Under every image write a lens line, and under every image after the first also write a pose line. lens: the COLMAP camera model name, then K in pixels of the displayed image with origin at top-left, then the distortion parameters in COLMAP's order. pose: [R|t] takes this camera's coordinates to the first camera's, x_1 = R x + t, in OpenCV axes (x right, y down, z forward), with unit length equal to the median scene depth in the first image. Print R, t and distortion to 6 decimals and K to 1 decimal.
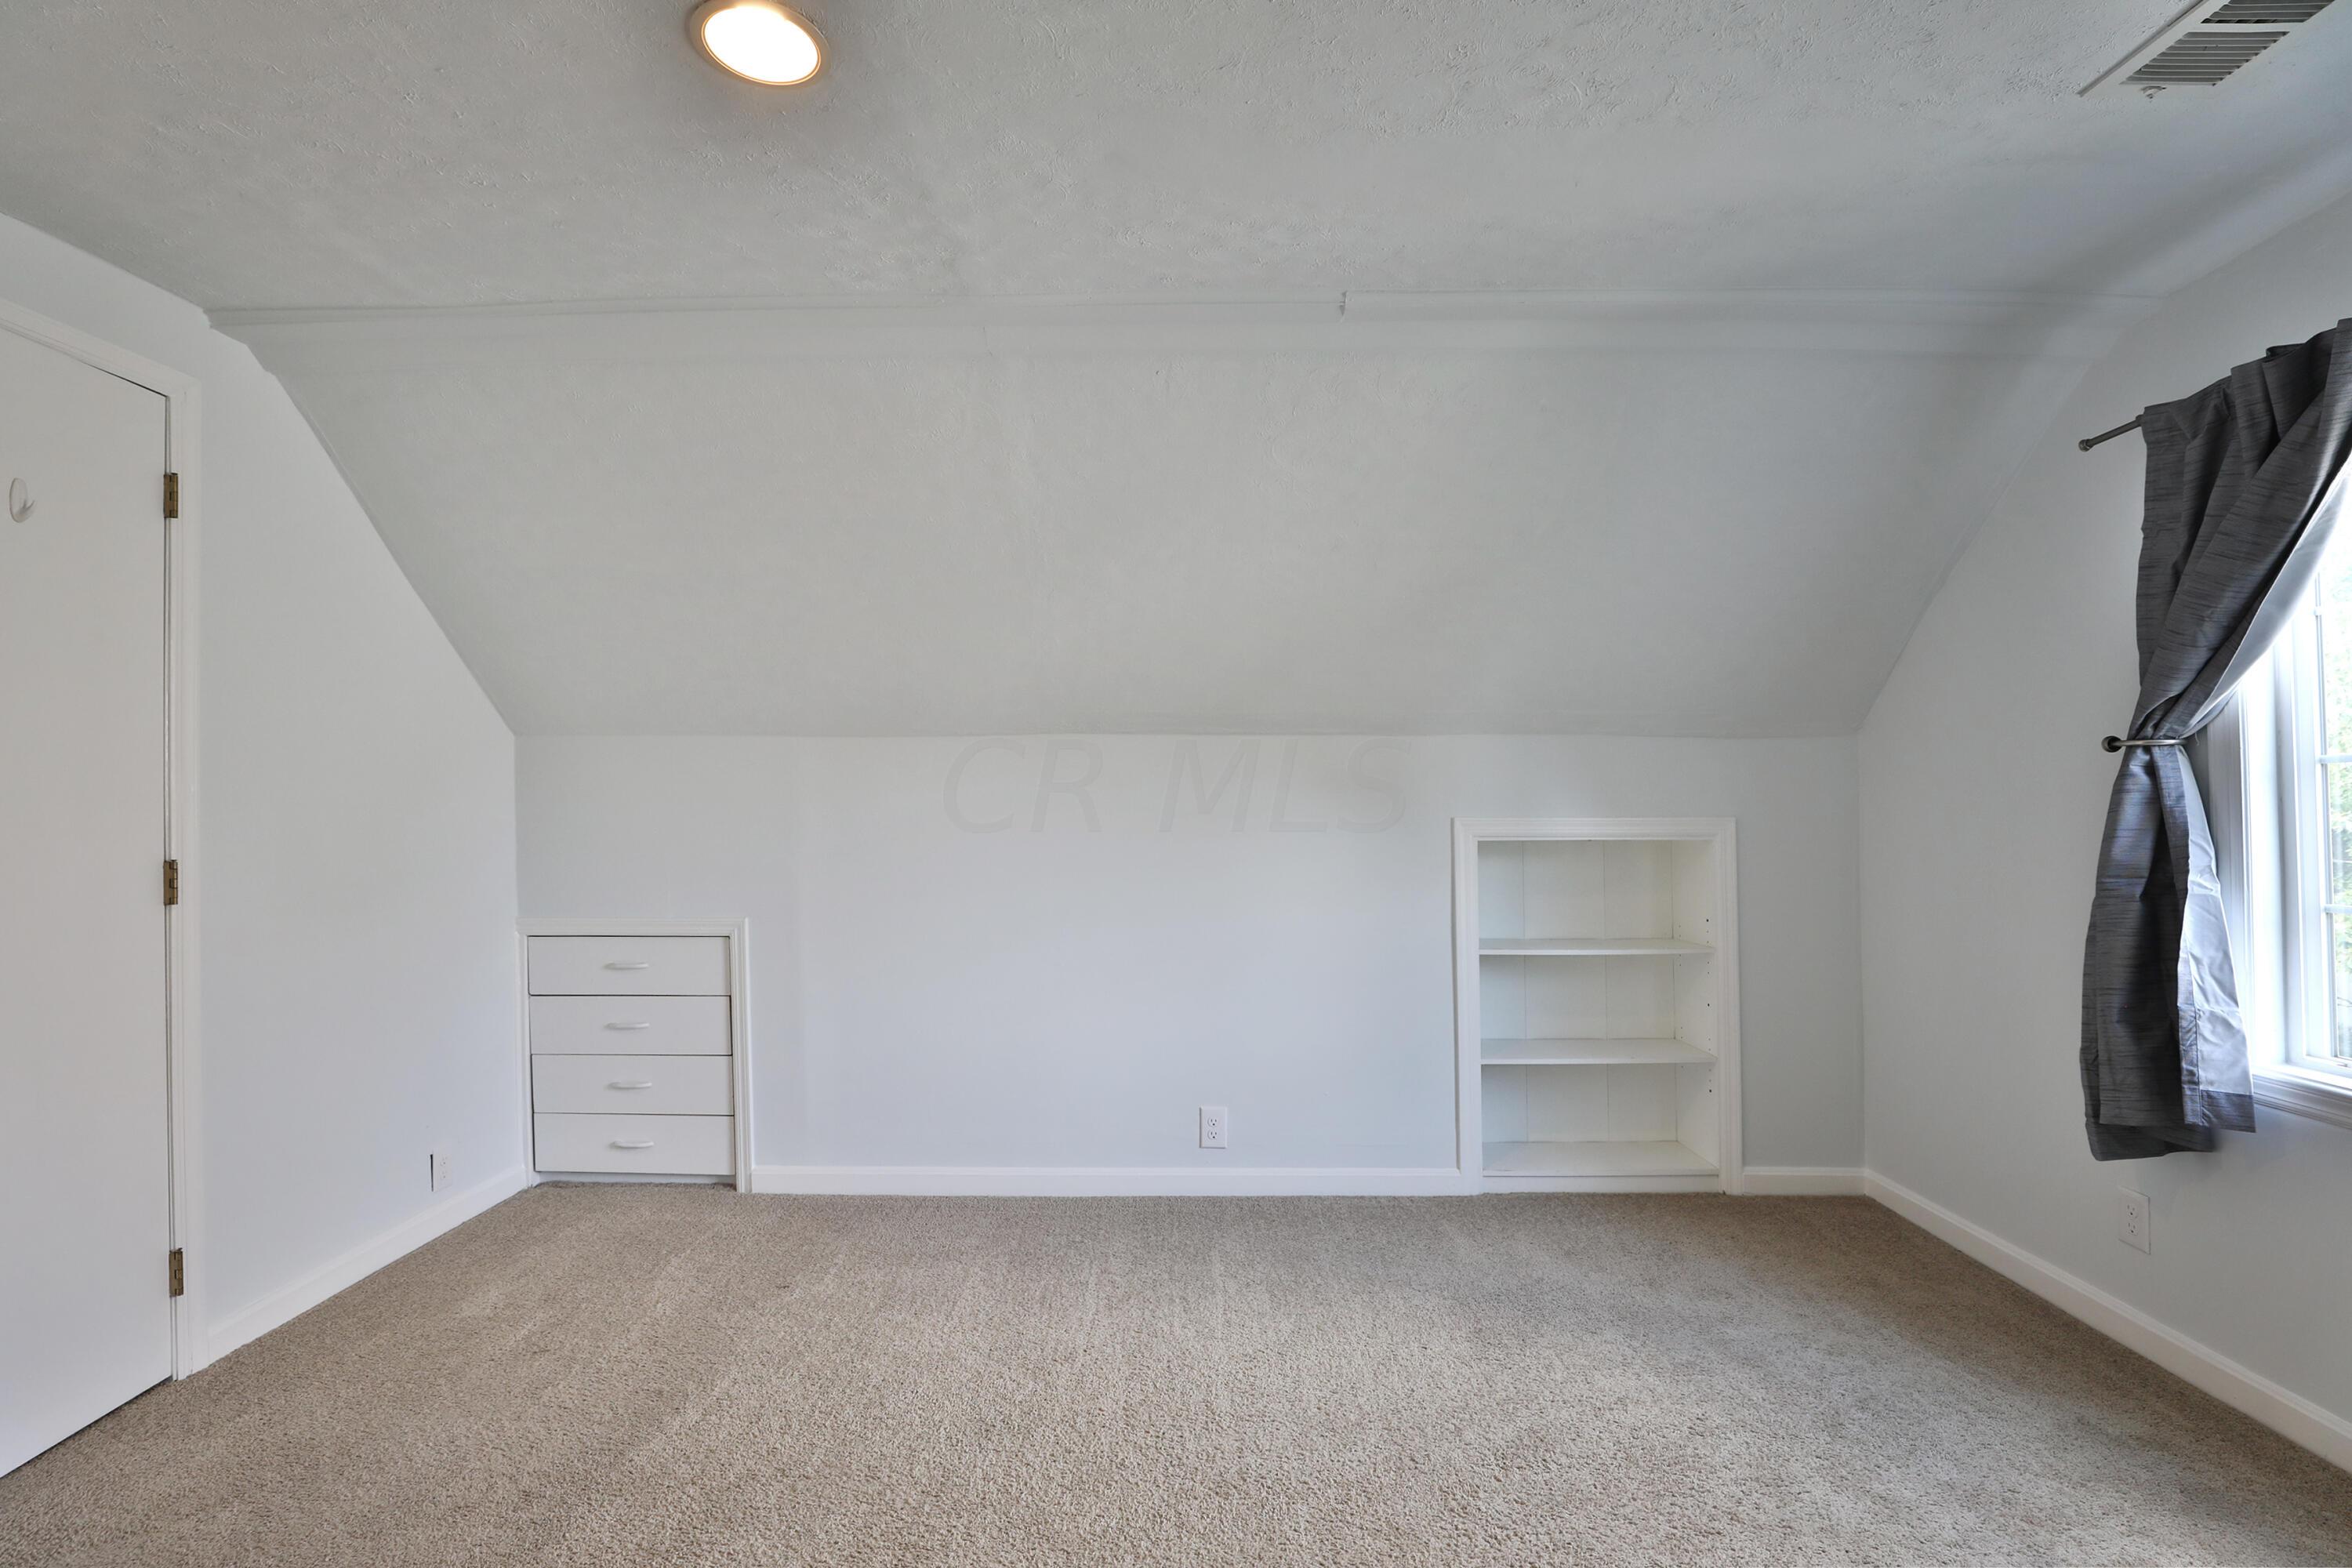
lens RADIAL K [[1101.9, 0, 1185.6], [0, 1101.9, 794.0], [0, 0, 1]] dist [-0.037112, 0.016912]
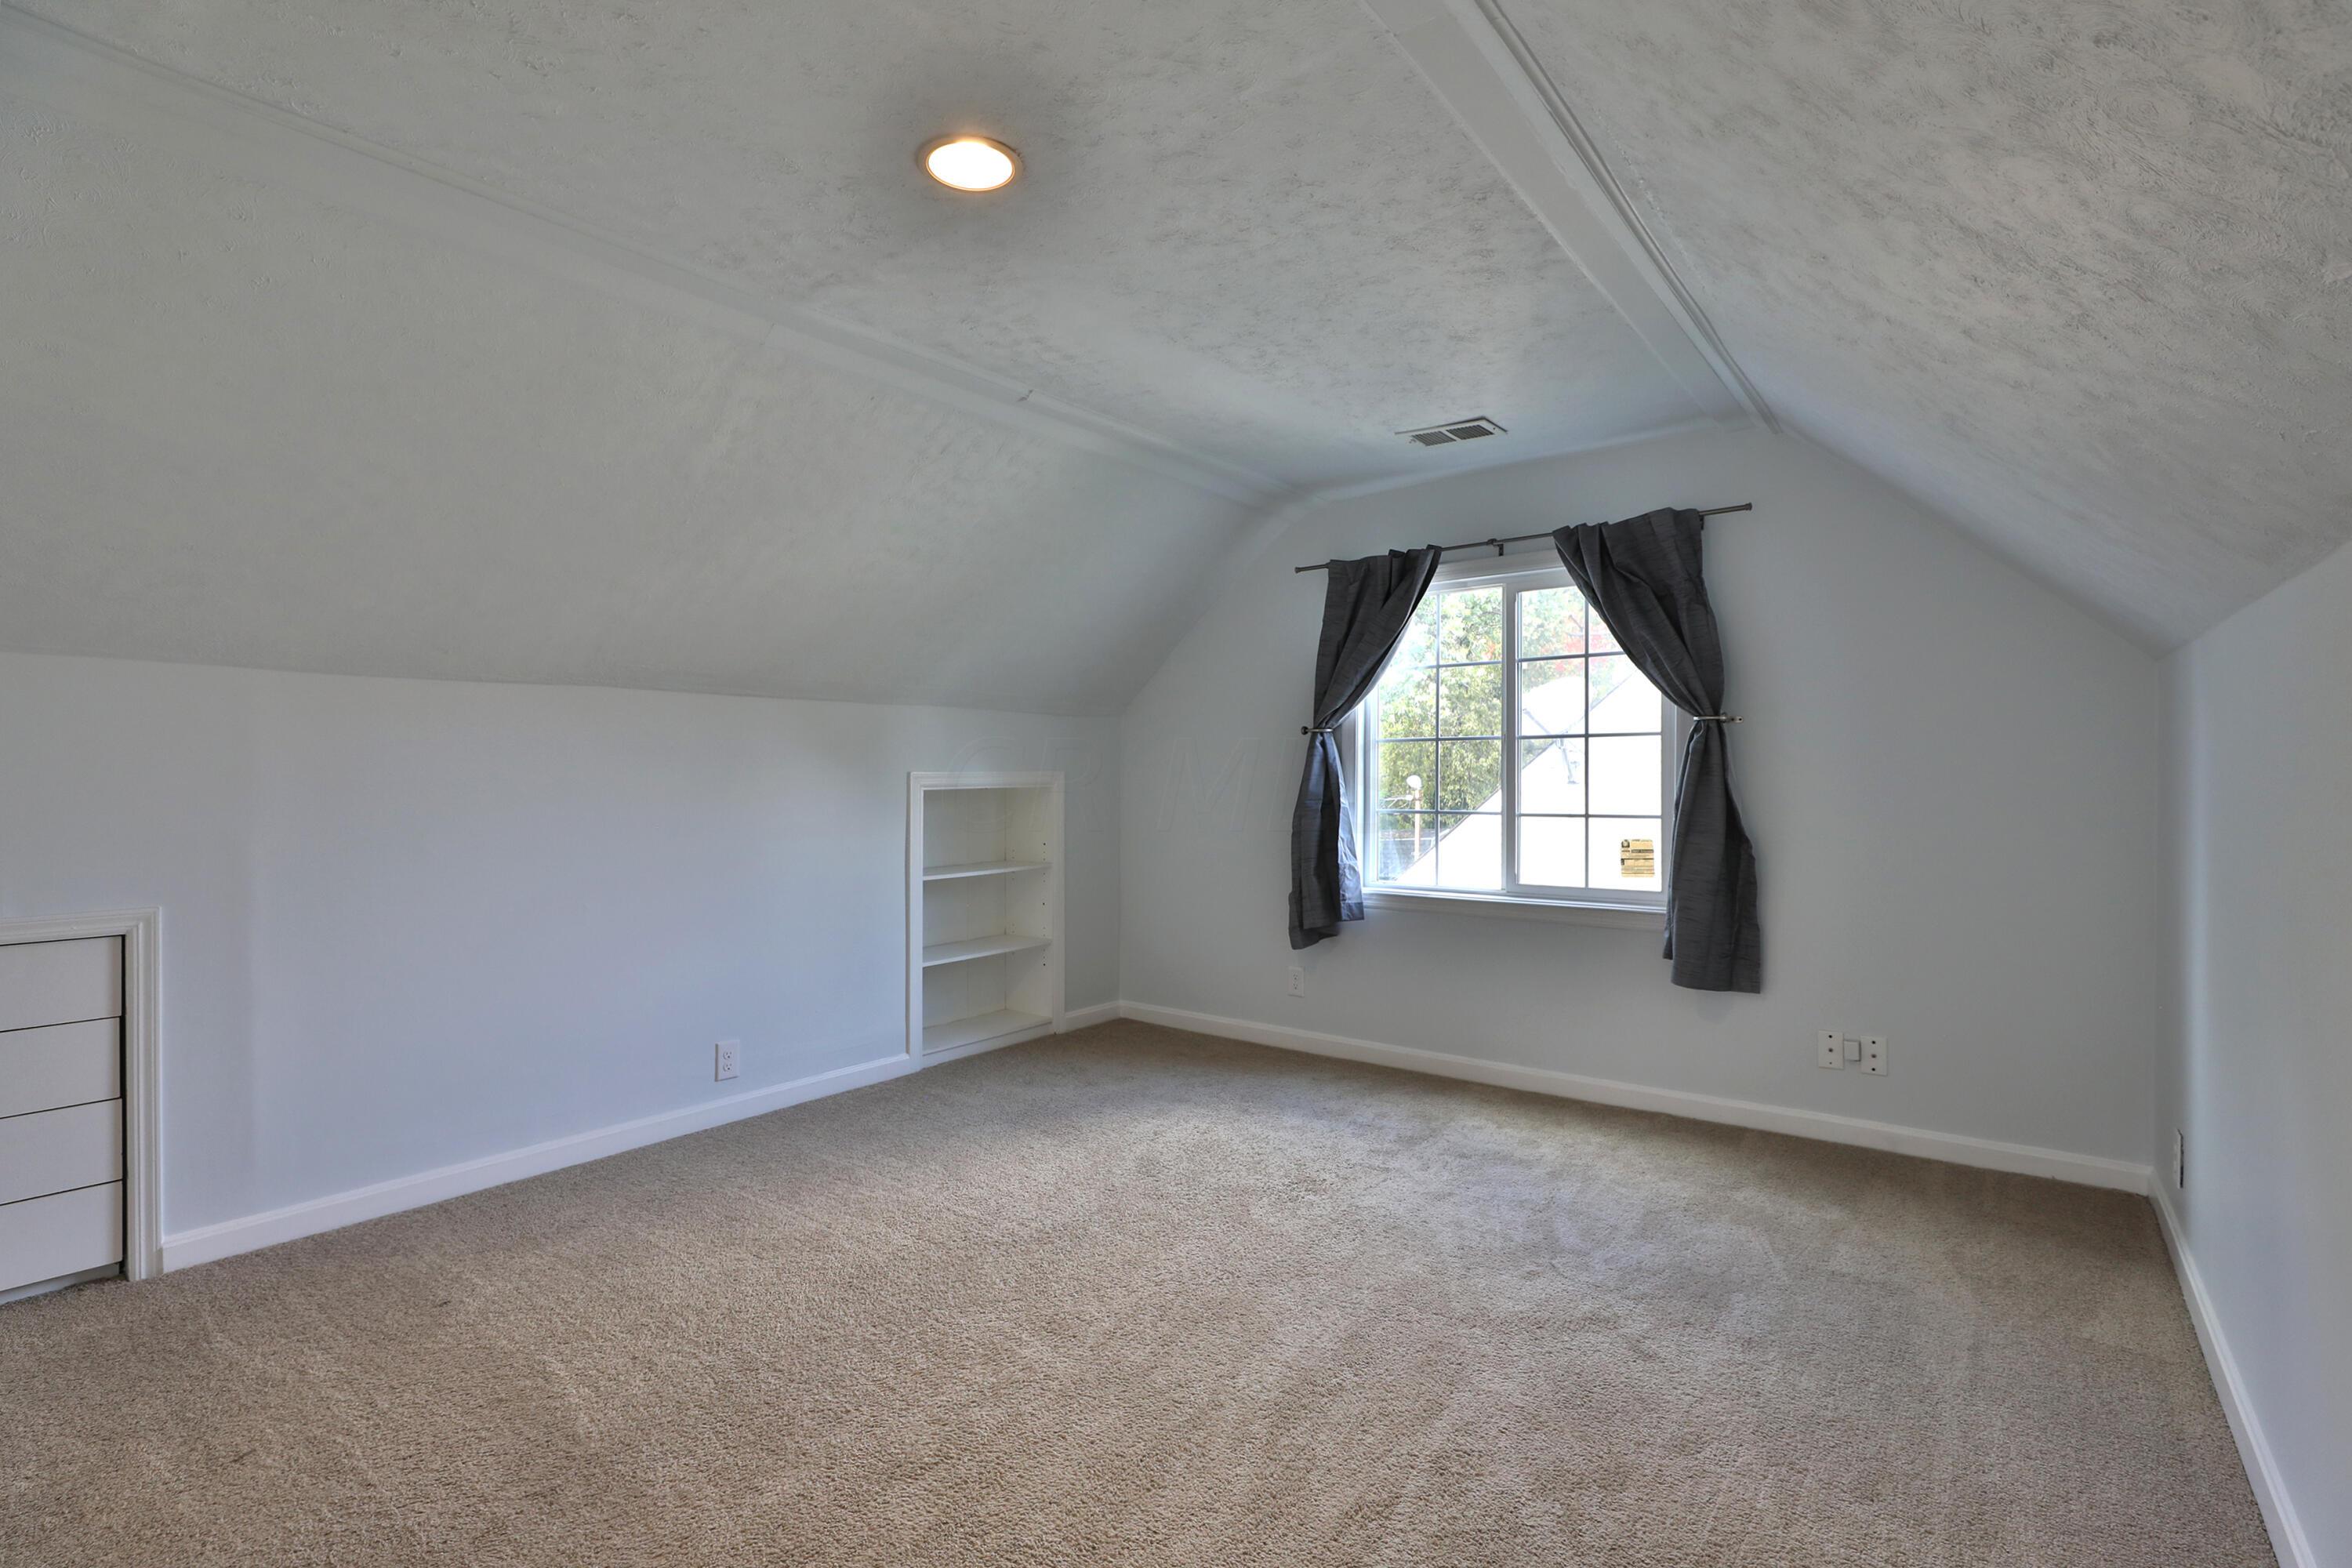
lens RADIAL K [[1092.8, 0, 1176.0], [0, 1092.8, 784.0], [0, 0, 1]] dist [-0.020030, 0.000114]
pose [[0.609538, -0.011002, 0.792680, -0.762300], [-0.008971, 0.999744, 0.020774, 0.009277], [-0.792706, -0.019773, 0.609283, 0.007835]]
